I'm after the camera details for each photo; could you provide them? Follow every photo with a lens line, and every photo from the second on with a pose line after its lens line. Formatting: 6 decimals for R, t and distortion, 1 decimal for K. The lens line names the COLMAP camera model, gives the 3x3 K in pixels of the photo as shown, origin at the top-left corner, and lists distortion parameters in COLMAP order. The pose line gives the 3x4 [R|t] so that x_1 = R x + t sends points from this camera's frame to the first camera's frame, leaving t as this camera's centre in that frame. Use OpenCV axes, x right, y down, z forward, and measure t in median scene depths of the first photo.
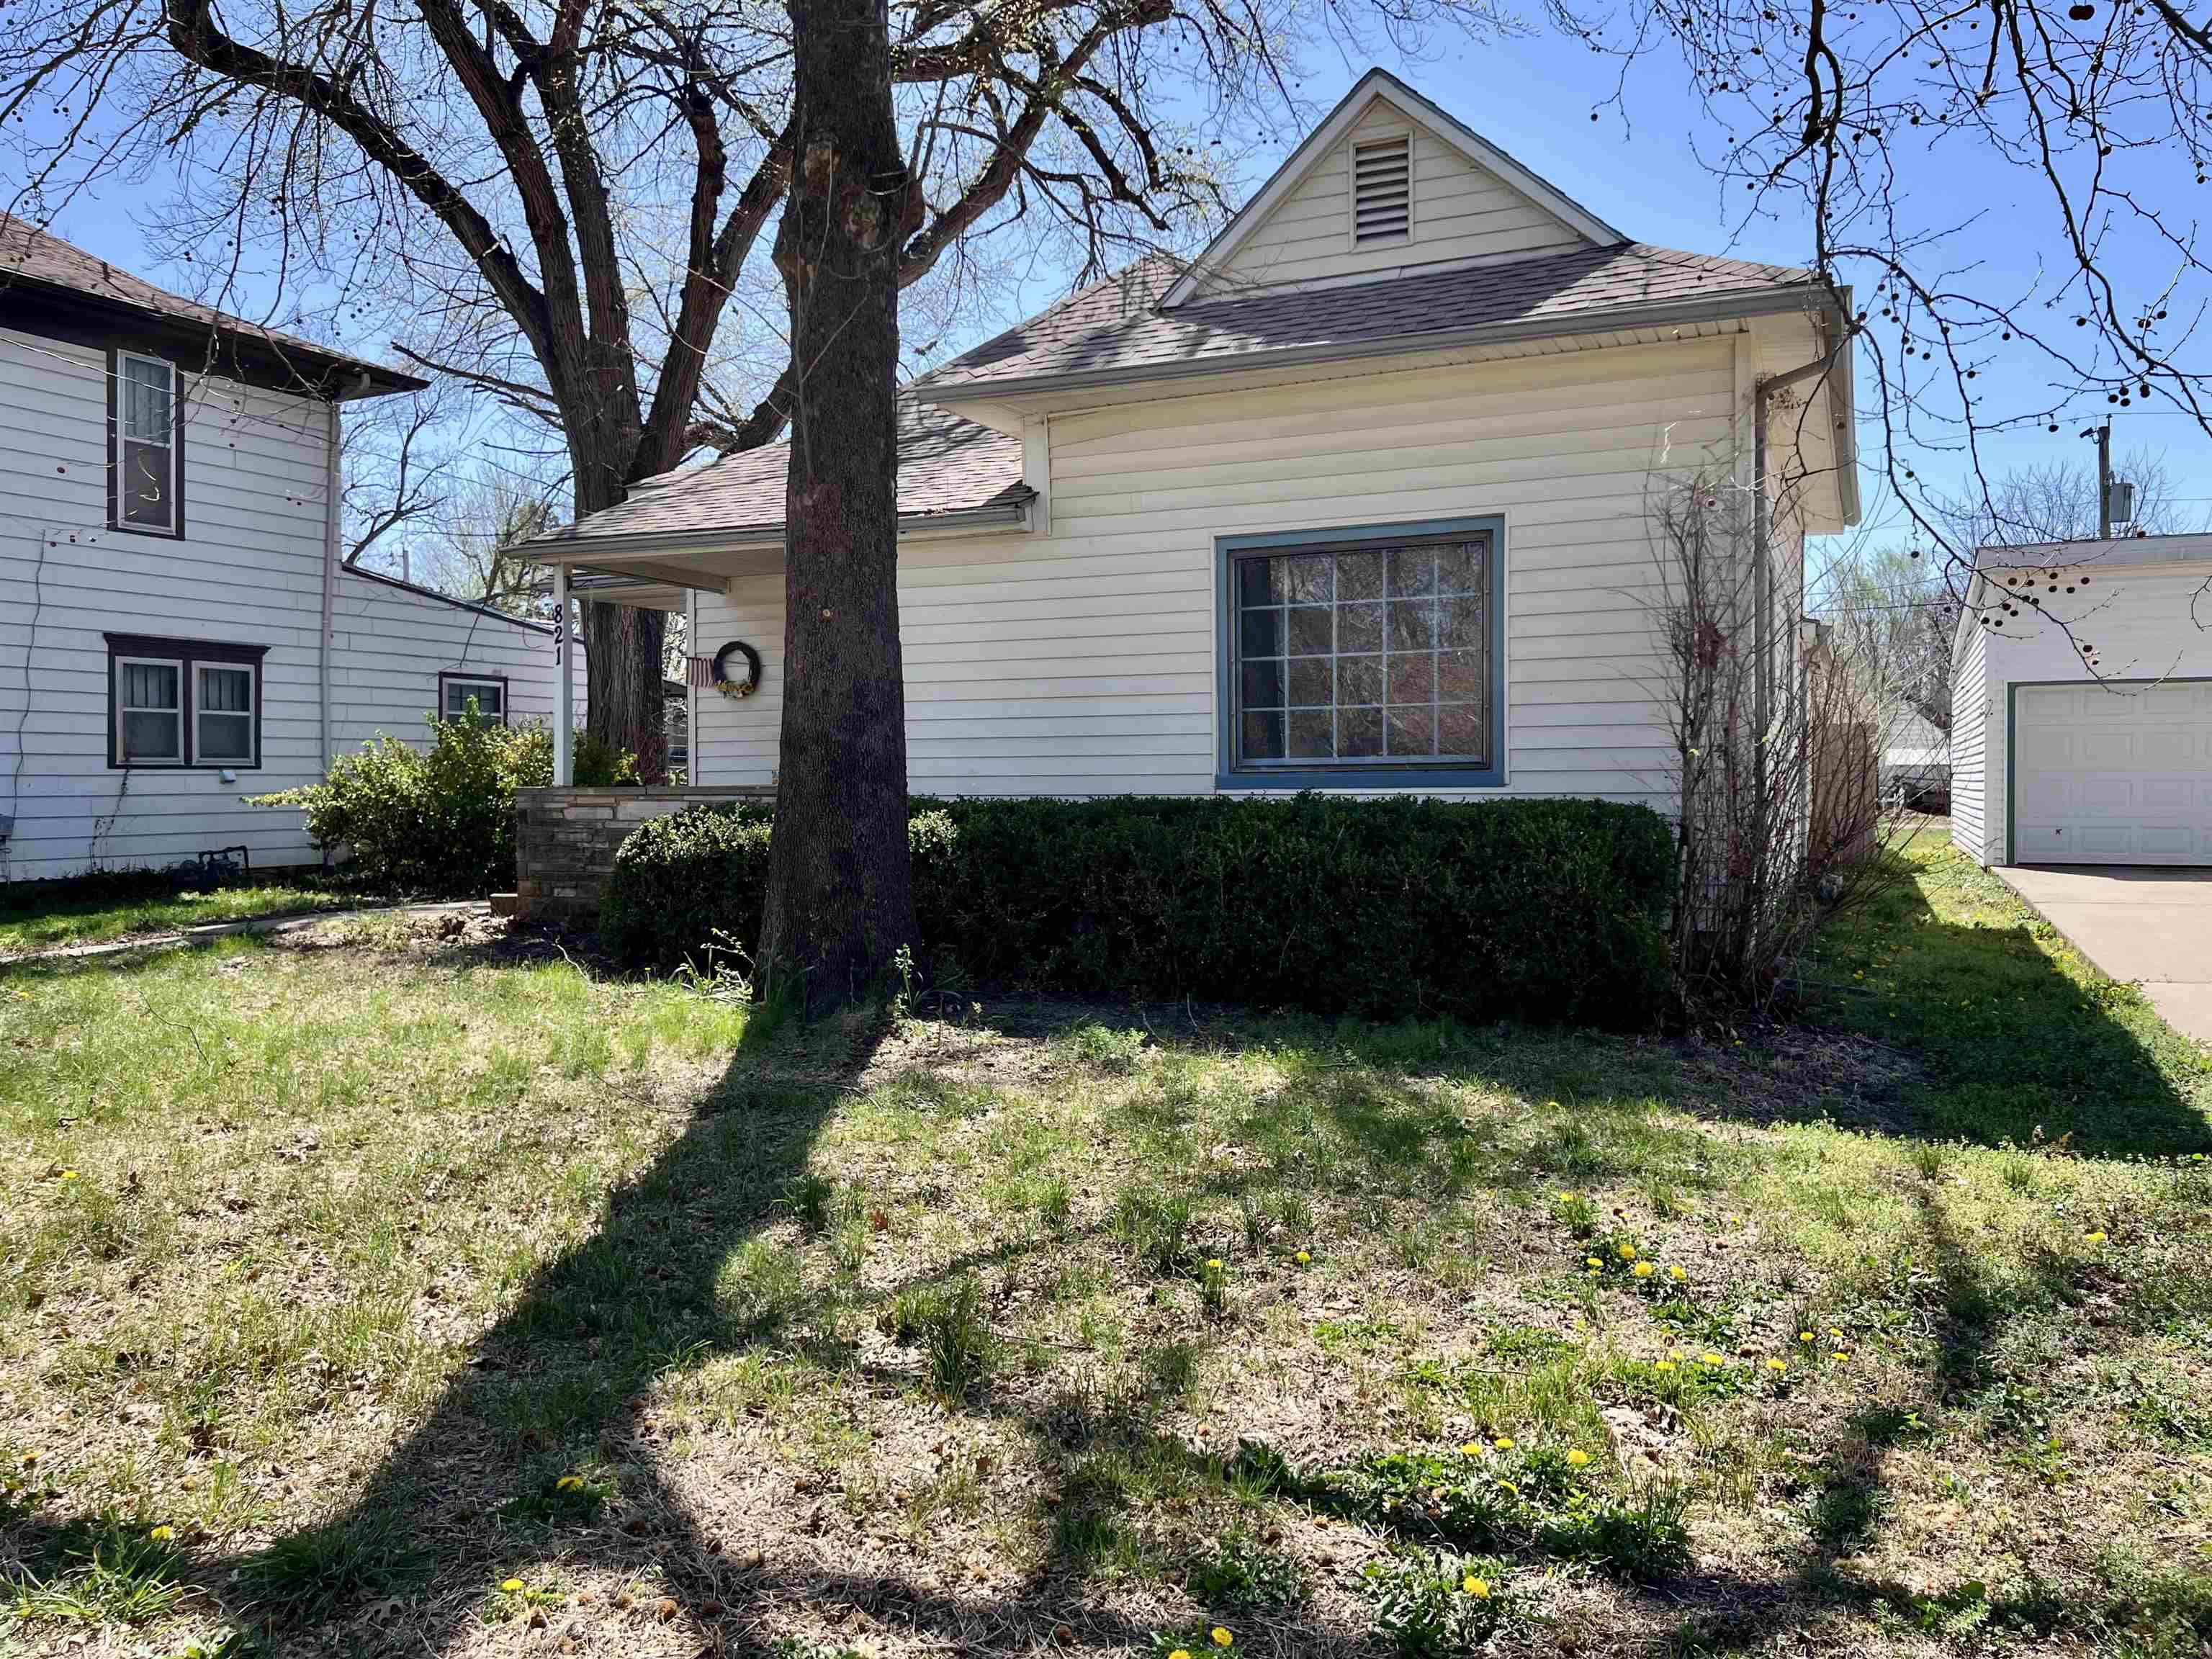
lens RADIAL K [[1656.2, 0, 1106.0], [0, 1656.2, 829.5], [0, 0, 1]] dist [0.085737, 0.000601]
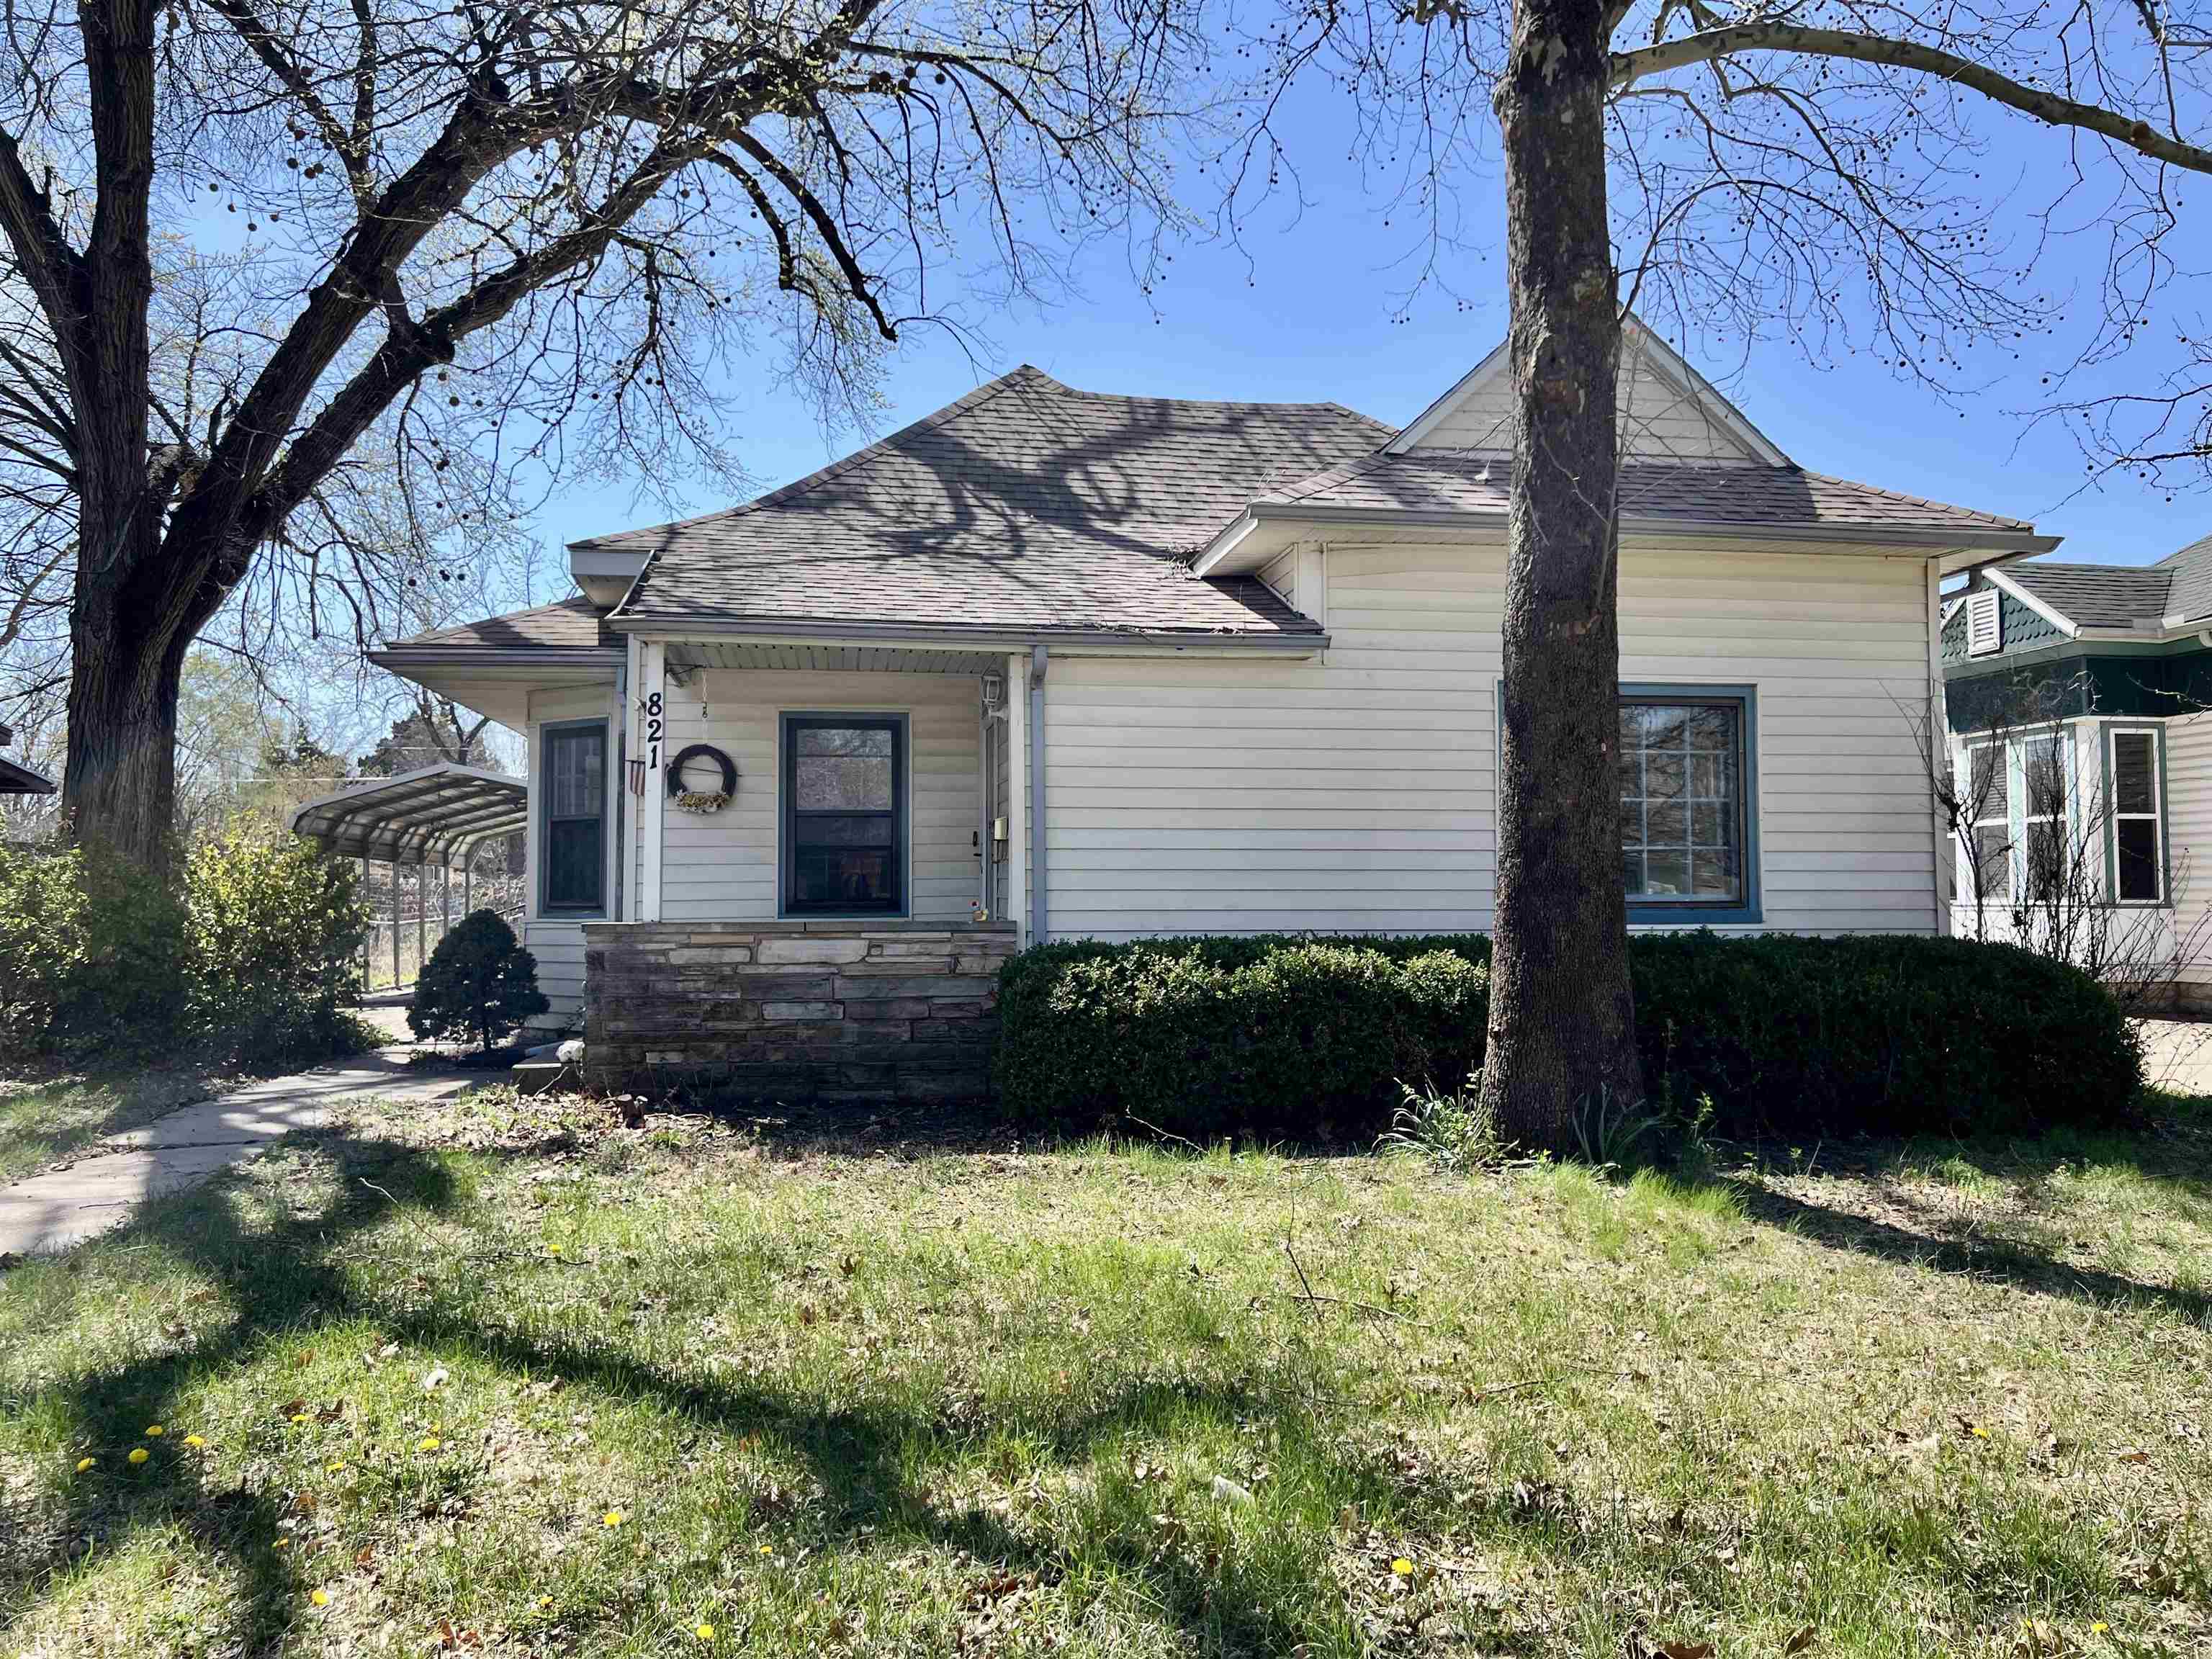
lens RADIAL K [[1656.2, 0, 1106.0], [0, 1656.2, 829.5], [0, 0, 1]] dist [0.085737, 0.000601]
pose [[0.831151, 0.027289, 0.555377, -0.720796], [0.012392, 0.997638, -0.067564, -0.016591], [-0.555909, 0.063038, 0.828849, 0.282088]]
